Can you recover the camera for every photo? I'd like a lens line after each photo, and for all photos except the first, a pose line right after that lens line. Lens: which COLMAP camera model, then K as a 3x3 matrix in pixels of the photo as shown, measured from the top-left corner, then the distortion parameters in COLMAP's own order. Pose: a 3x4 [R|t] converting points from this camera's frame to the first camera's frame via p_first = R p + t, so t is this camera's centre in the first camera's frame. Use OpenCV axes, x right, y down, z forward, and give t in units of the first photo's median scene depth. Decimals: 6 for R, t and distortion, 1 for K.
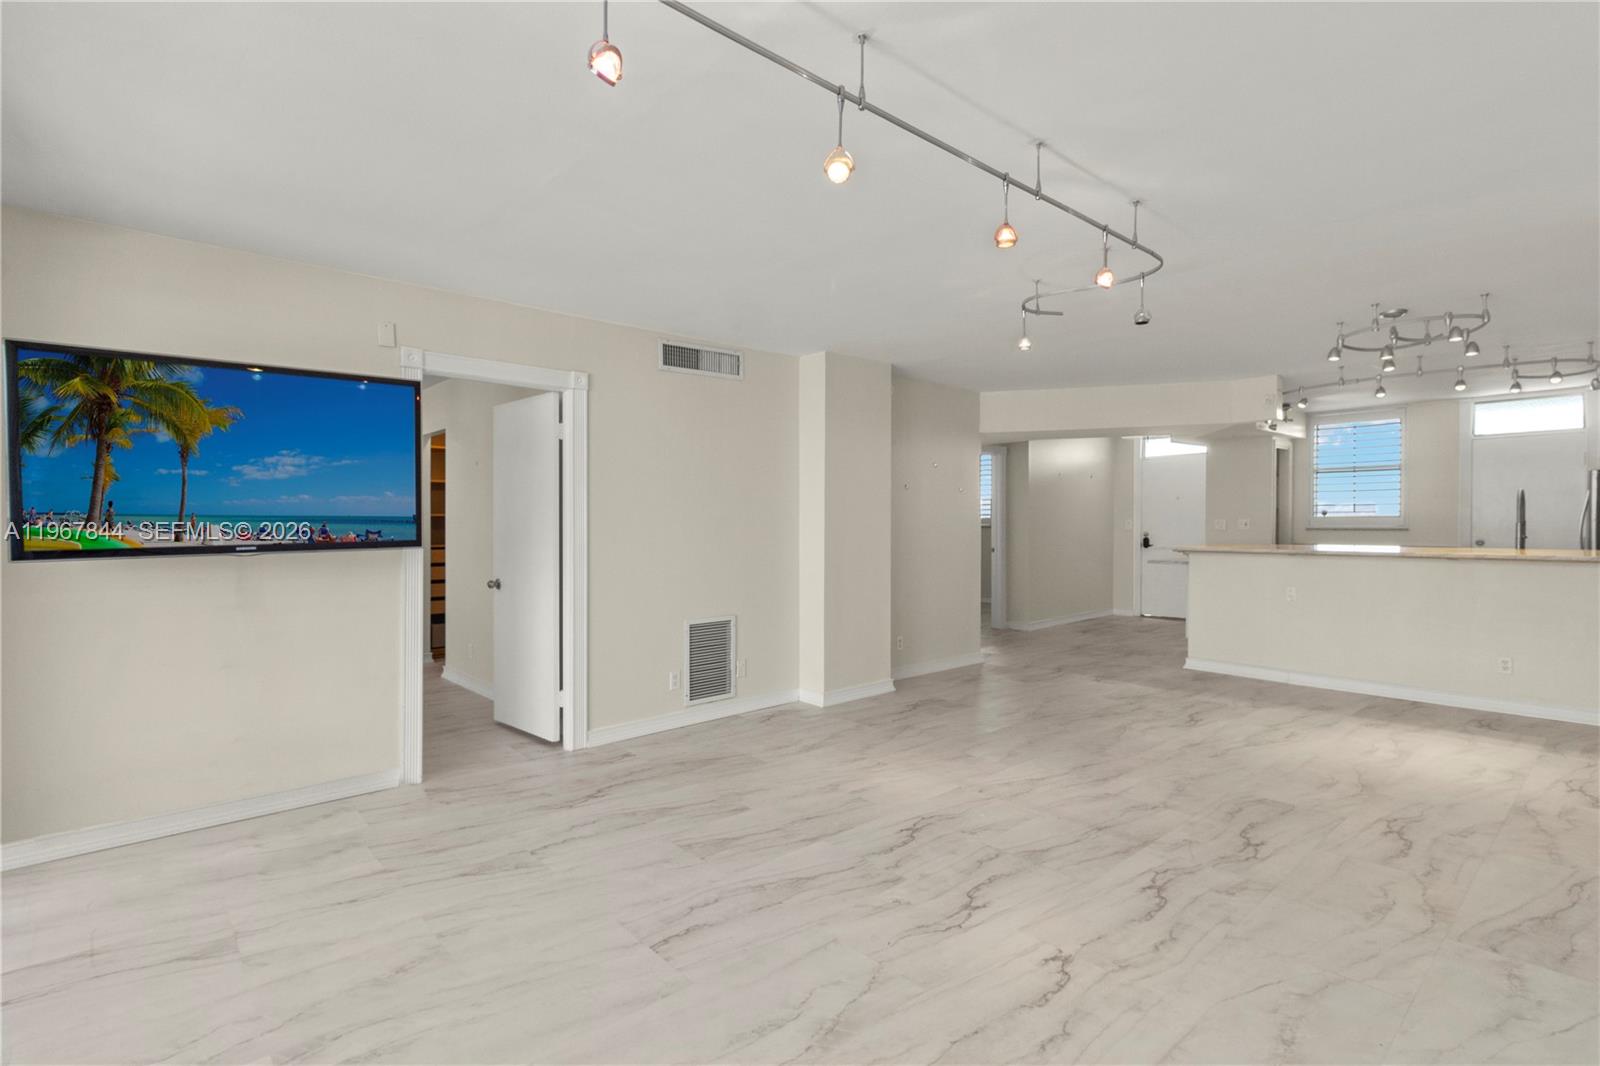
lens RADIAL K [[749.3, 0, 803.4], [0, 749.3, 501.9], [0, 0, 1]] dist [0.001260, 0.000083]
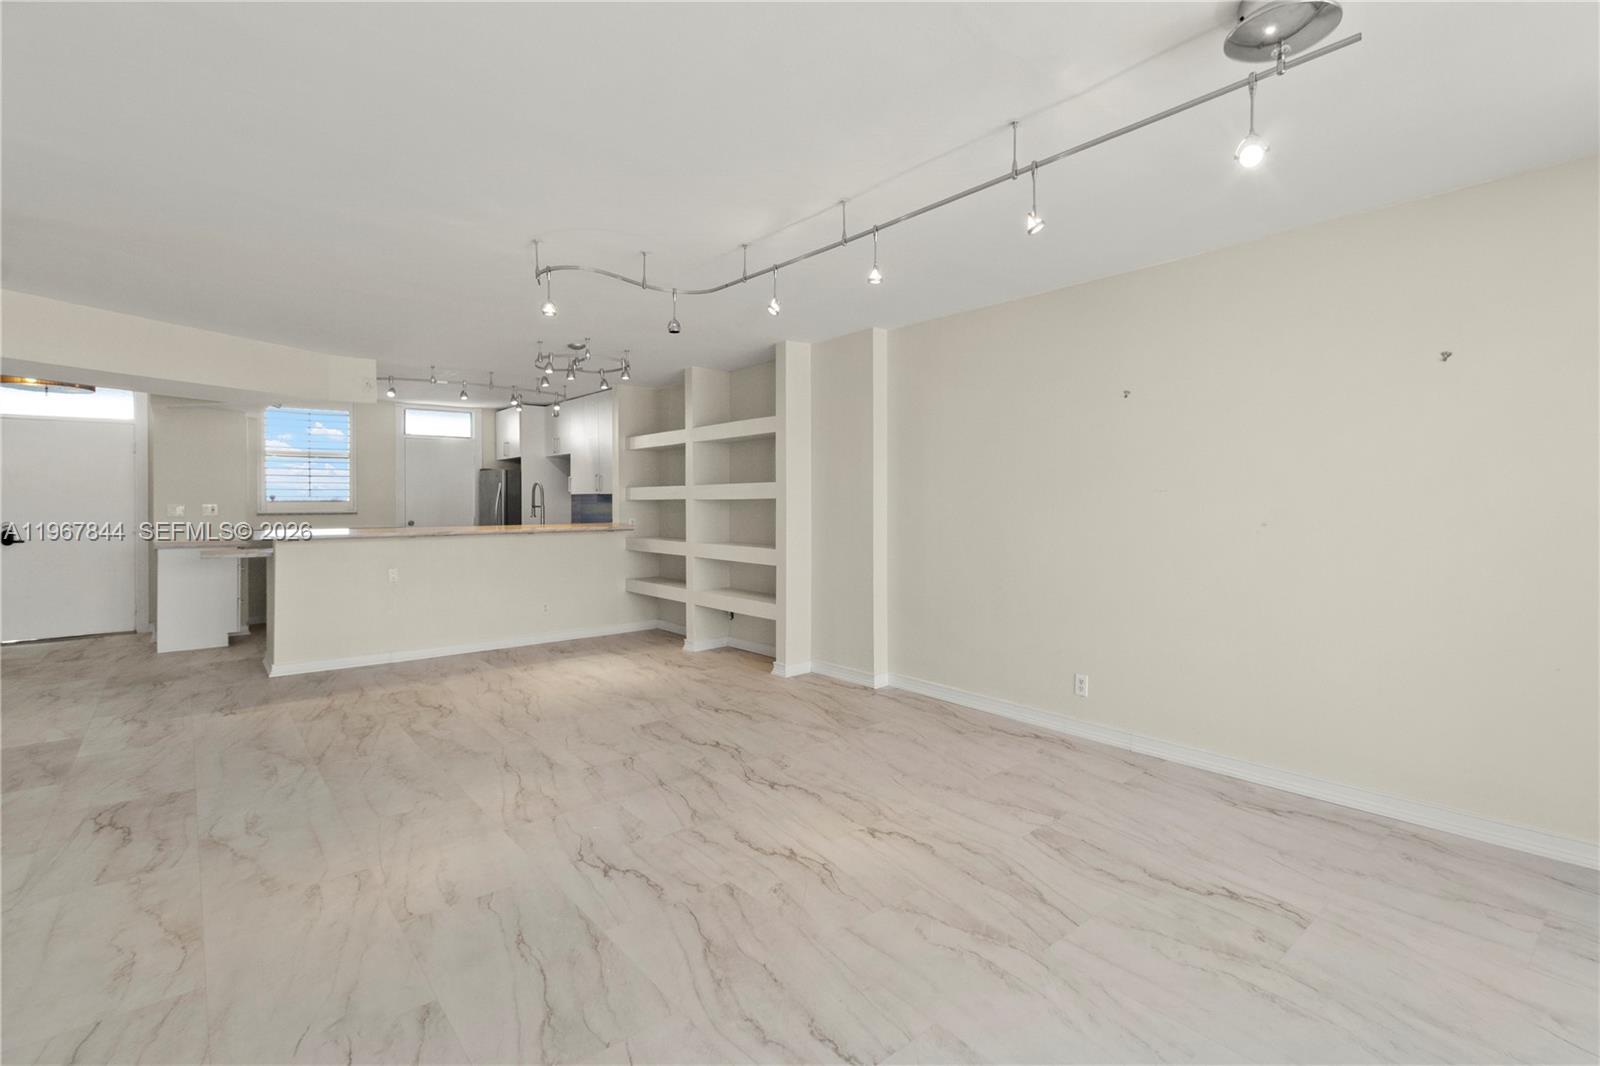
lens RADIAL K [[749.3, 0, 803.4], [0, 749.3, 501.9], [0, 0, 1]] dist [0.001260, 0.000083]
pose [[0.034874, 0.001828, 0.999390, -0.673171], [-0.020390, 0.999791, -0.001117, 0.019337], [-0.999184, -0.020339, 0.034904, 0.738603]]
